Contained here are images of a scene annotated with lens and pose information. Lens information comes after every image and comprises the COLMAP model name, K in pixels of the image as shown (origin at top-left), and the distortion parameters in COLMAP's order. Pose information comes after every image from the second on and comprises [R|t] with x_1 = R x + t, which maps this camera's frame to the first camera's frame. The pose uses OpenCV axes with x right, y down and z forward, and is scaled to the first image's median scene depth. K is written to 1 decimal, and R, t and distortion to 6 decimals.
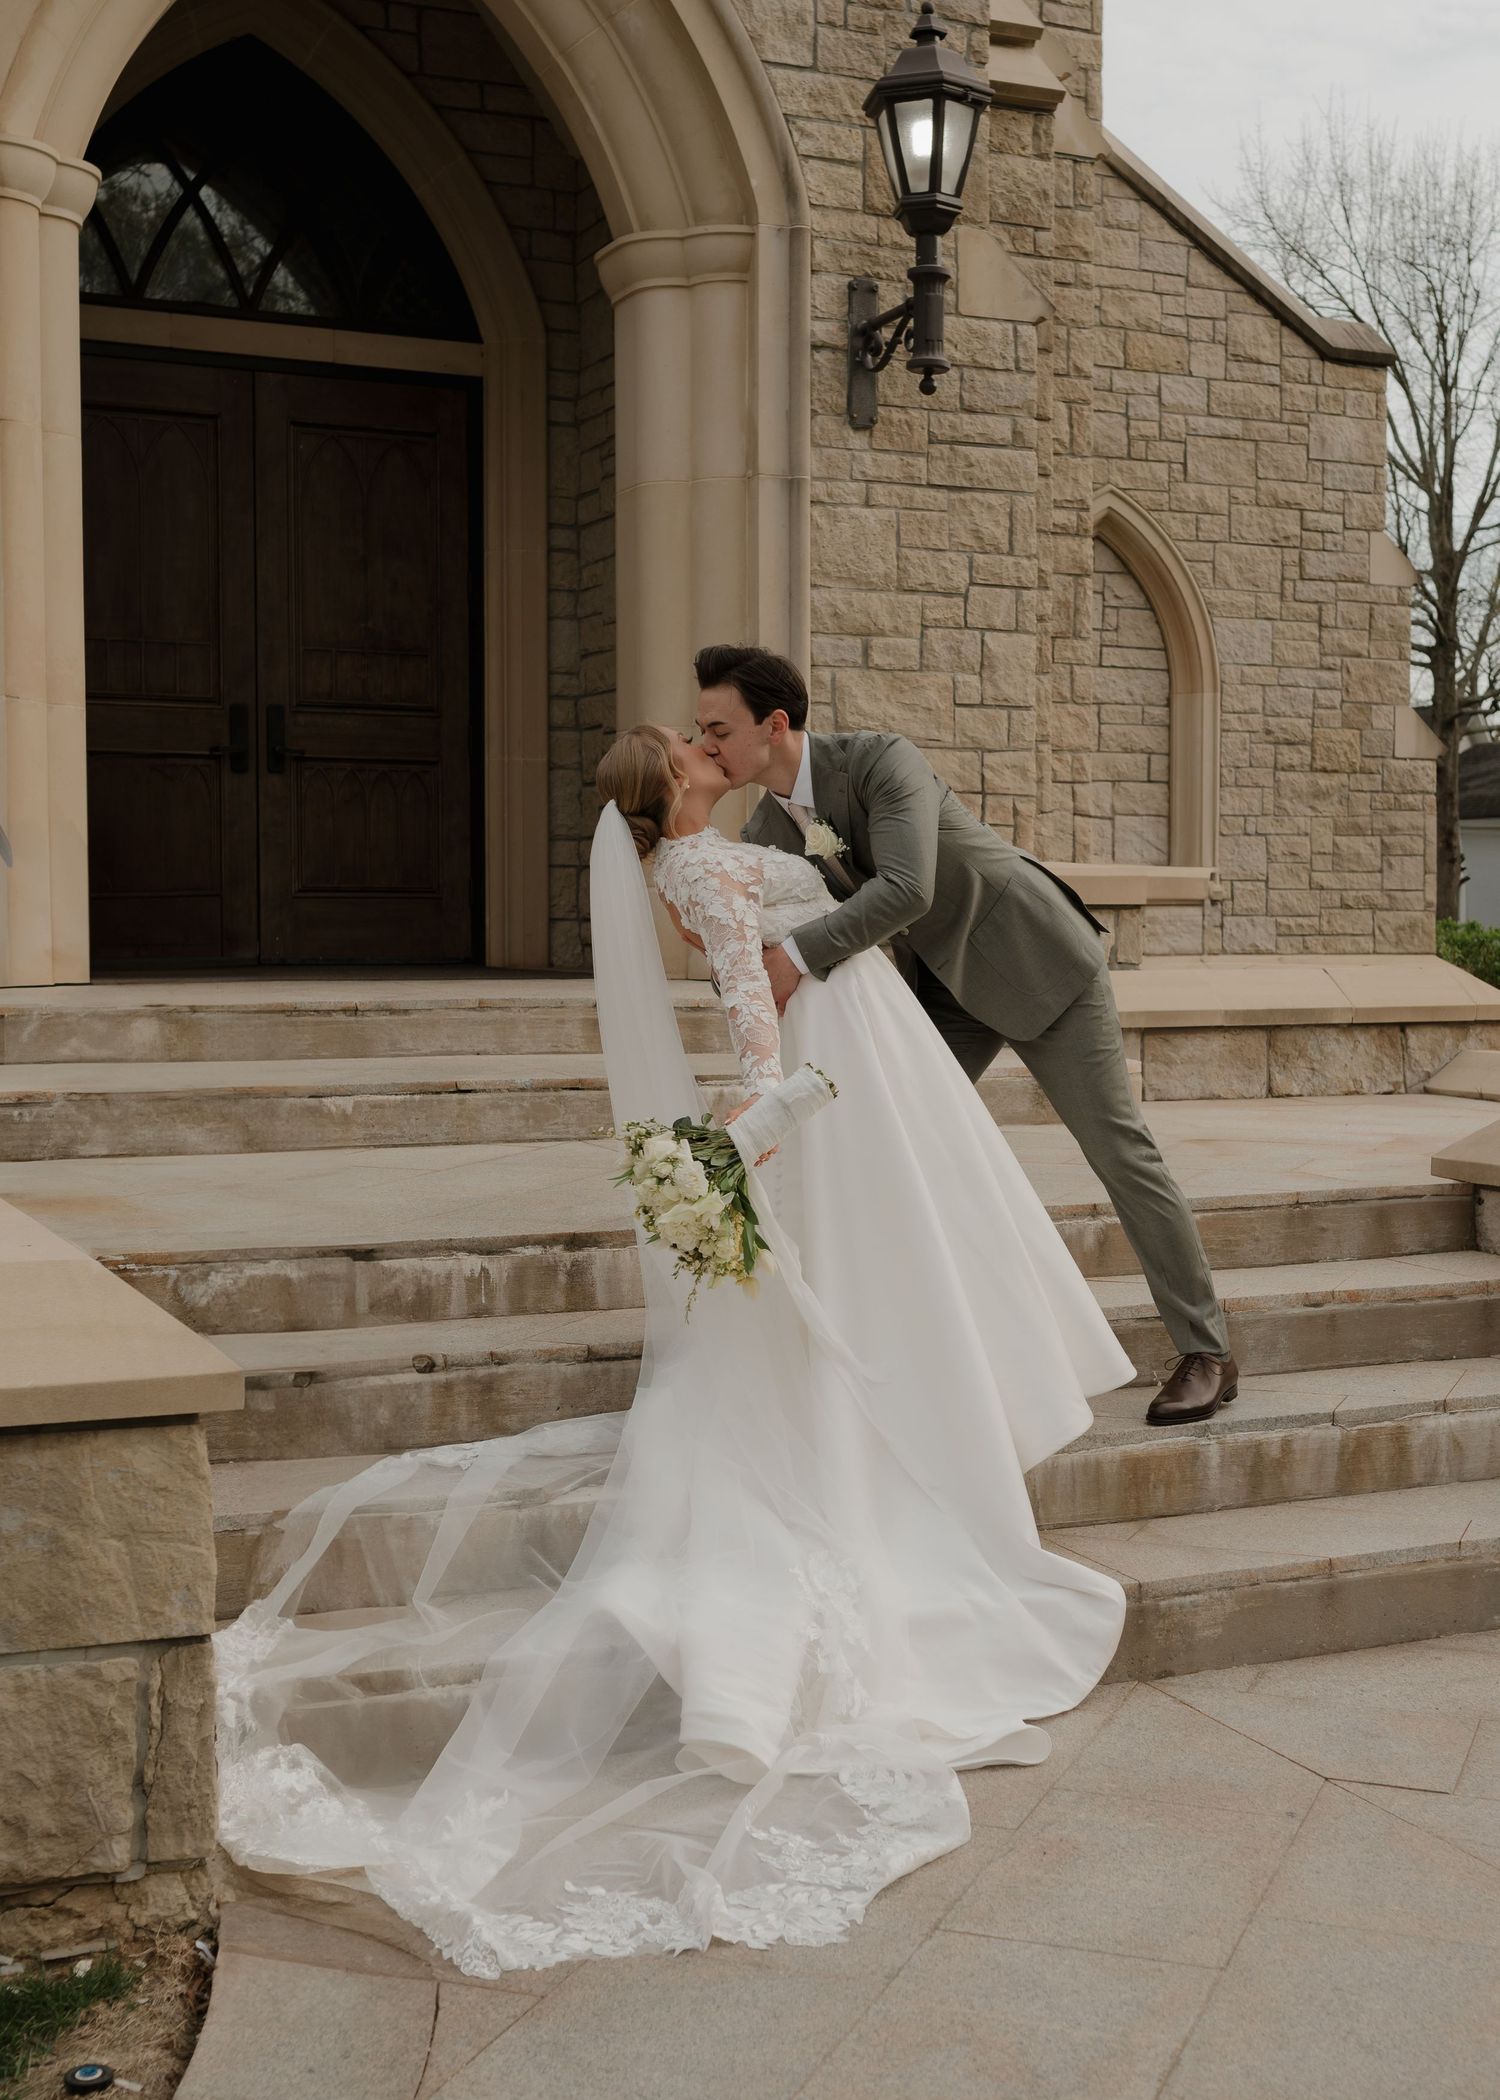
lens RADIAL K [[2246.1, 0, 750.0], [0, 2246.1, 1050.0], [0, 0, 1]] dist [-0.021941, -0.030914]
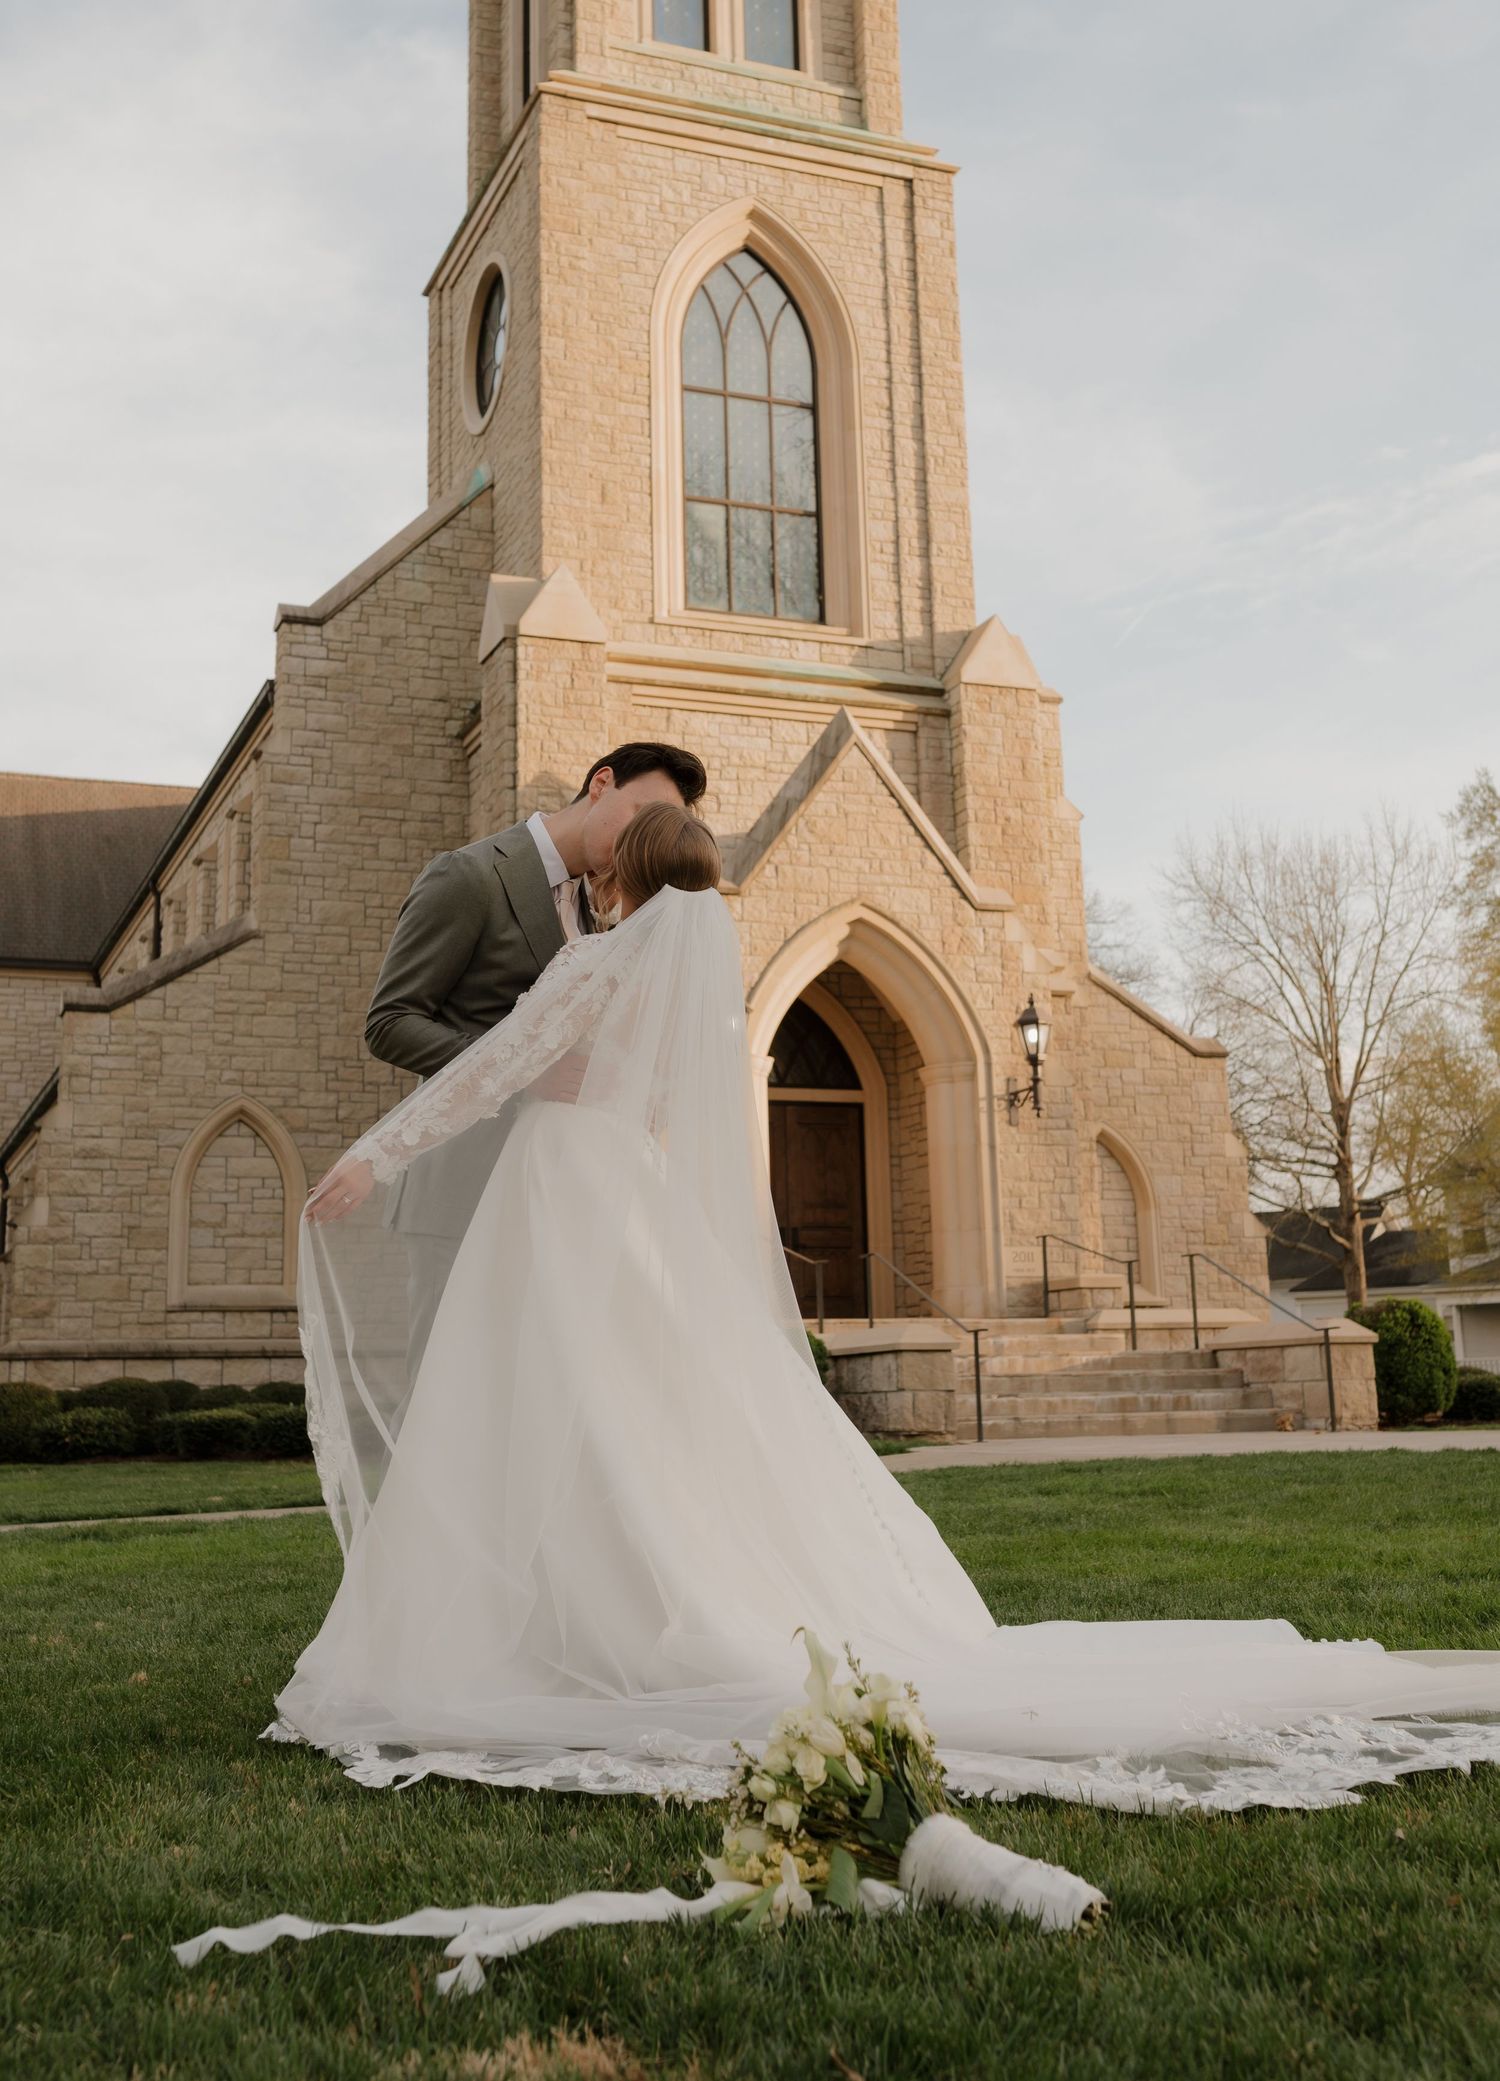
lens RADIAL K [[2246.0, 0, 750.0], [0, 2246.0, 1040.5], [0, 0, 1]] dist [0.000765, -0.000906]
pose [[0.999584, -0.028822, -0.001038, -0.180812], [0.027819, 0.973054, -0.228894, 0.170449], [0.007607, 0.228770, 0.973451, -1.172462]]
